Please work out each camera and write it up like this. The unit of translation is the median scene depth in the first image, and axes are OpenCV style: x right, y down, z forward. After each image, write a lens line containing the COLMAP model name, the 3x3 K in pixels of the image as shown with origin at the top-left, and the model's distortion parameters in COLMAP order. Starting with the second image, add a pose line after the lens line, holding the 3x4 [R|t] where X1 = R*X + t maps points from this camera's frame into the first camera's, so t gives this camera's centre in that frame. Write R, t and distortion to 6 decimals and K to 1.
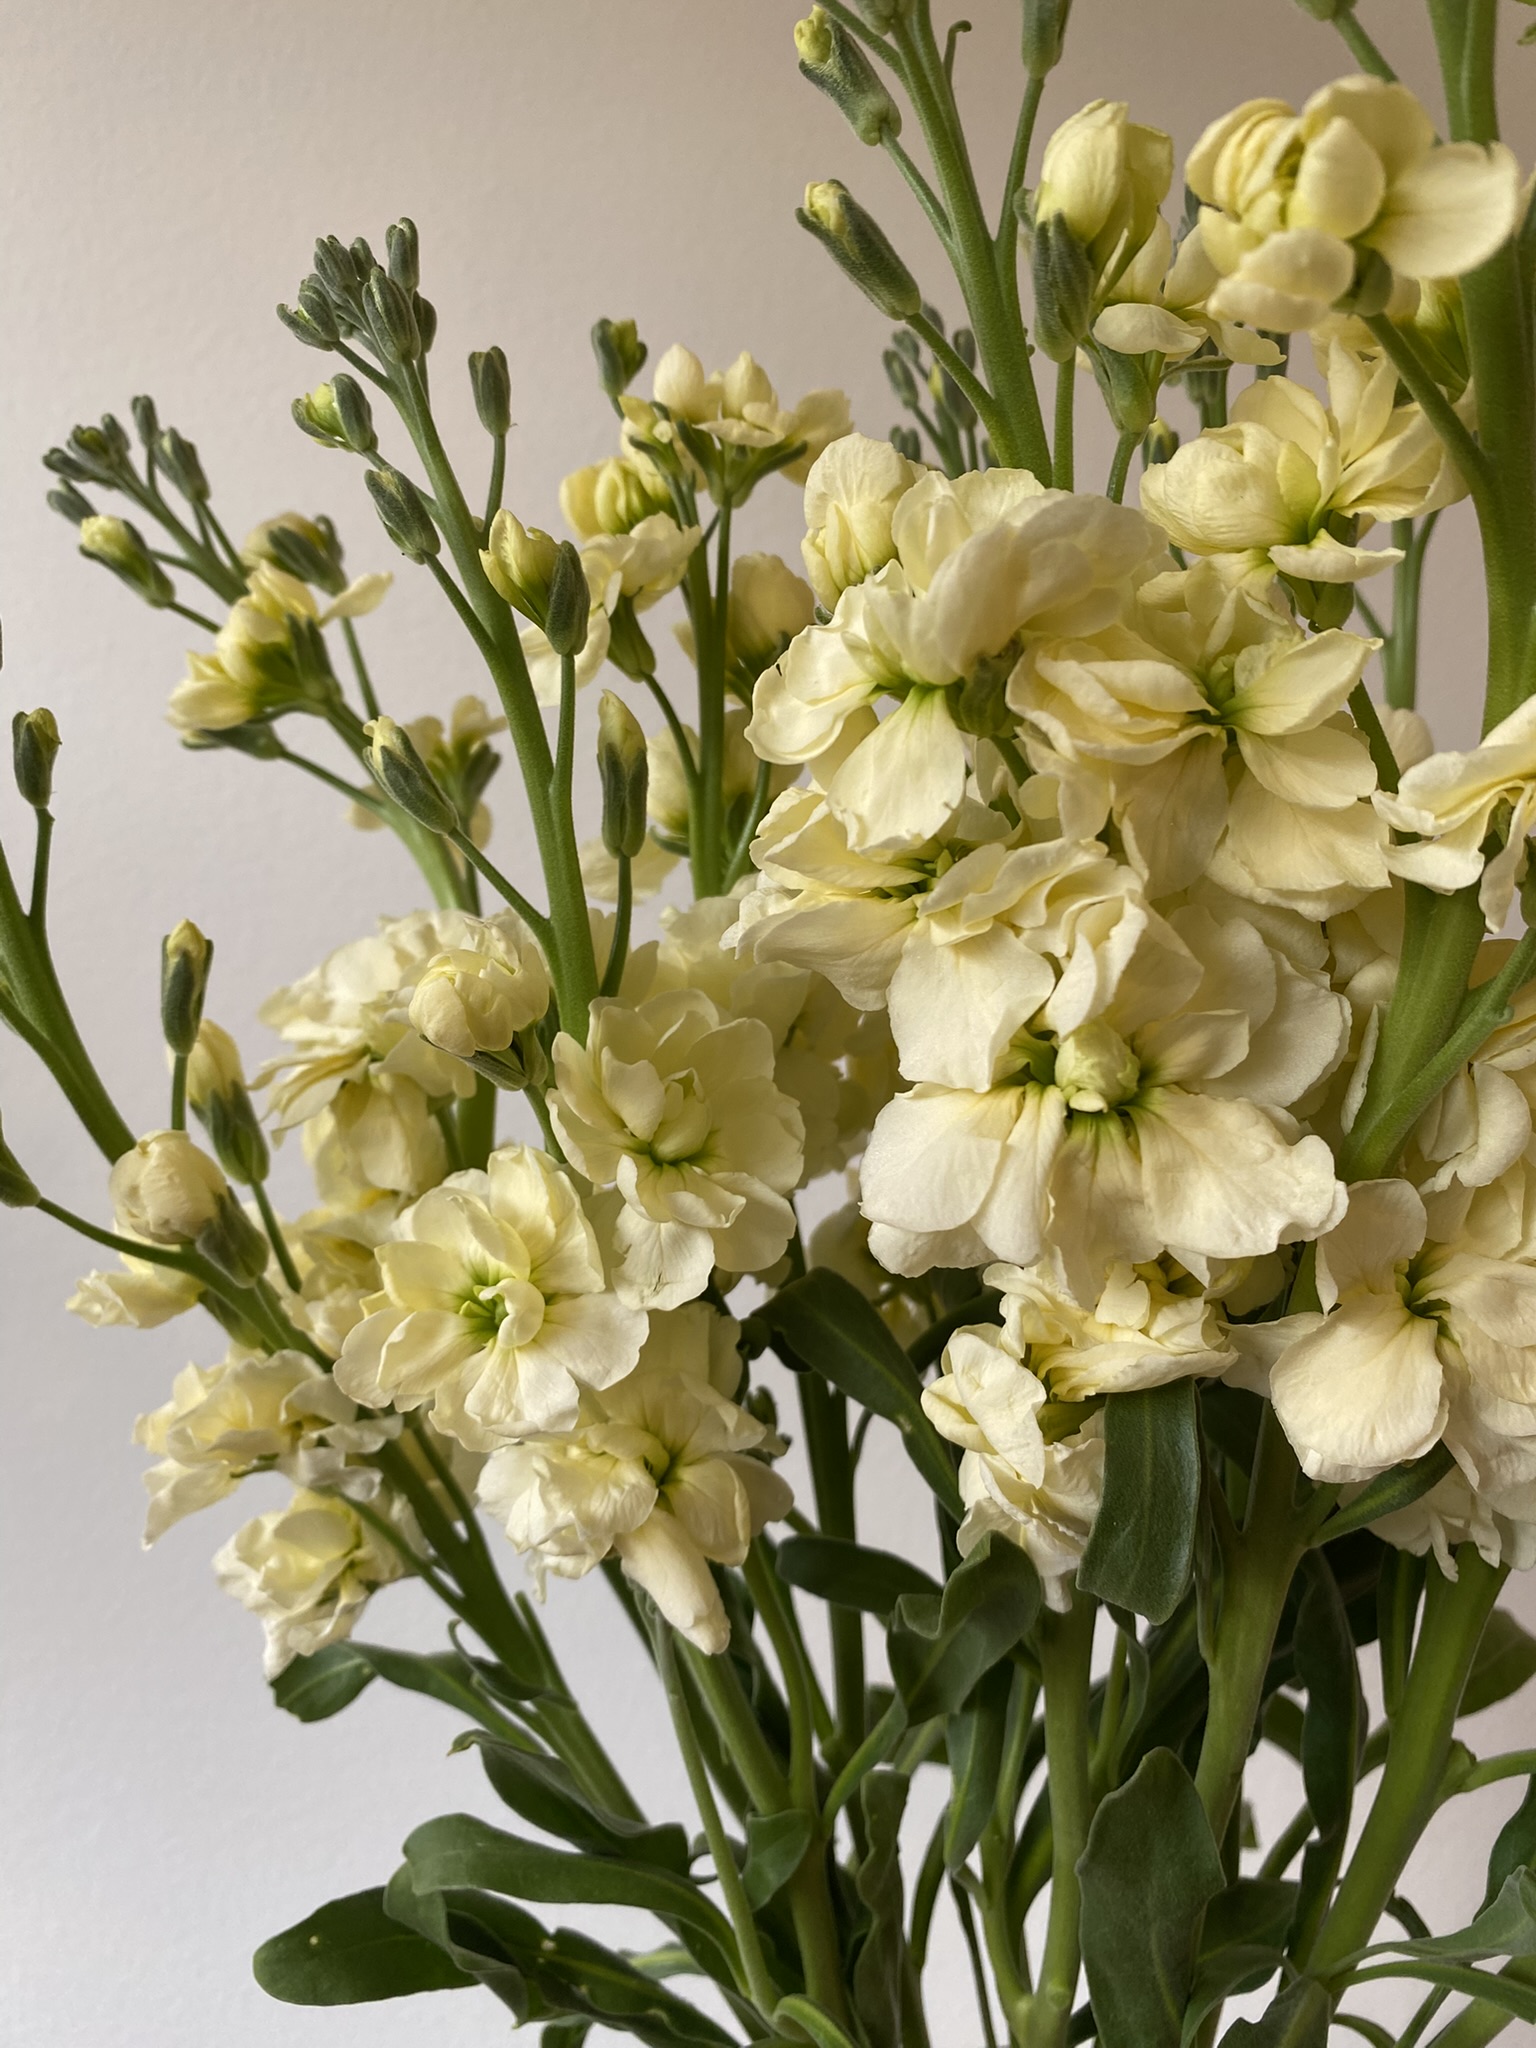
lens RADIAL K [[1579.6, 0, 756.8], [0, 1579.6, 950.4], [0, 0, 1]] dist [0.002203, -0.005189]
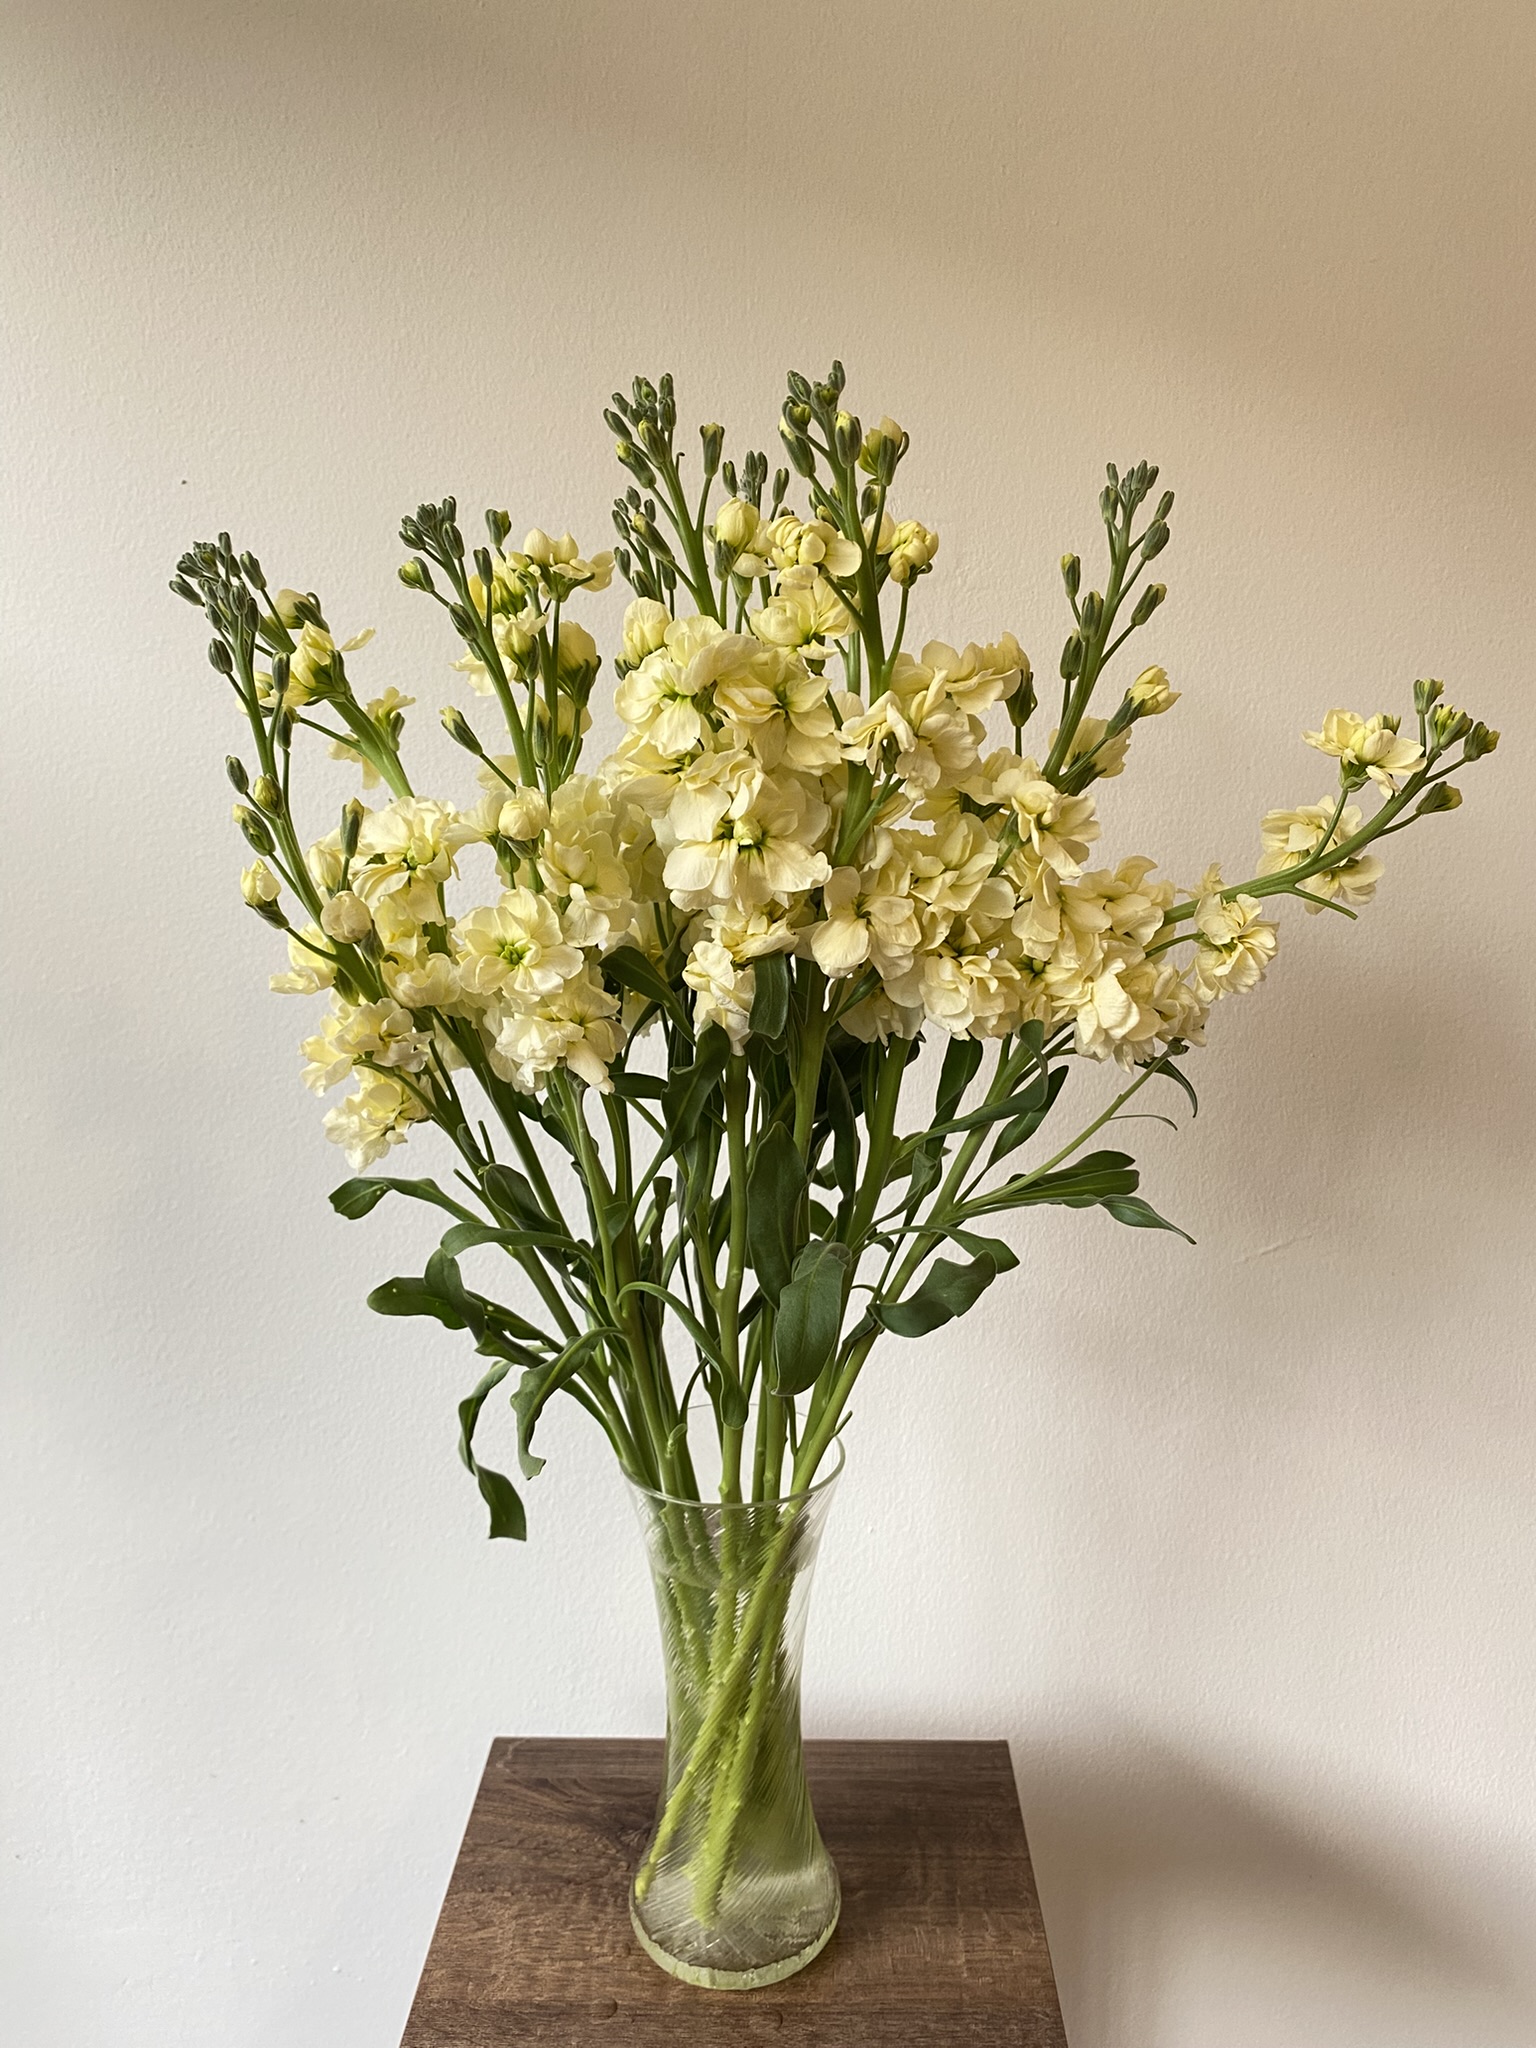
lens RADIAL K [[1579.6, 0, 764.0], [0, 1579.6, 1018.0], [0, 0, 1]] dist [0.002203, -0.005189]
pose [[0.956215, -0.076766, 0.282416, -0.504232], [0.053107, 0.994479, 0.090506, 0.131888], [-0.287805, -0.071545, 0.955013, -1.502504]]
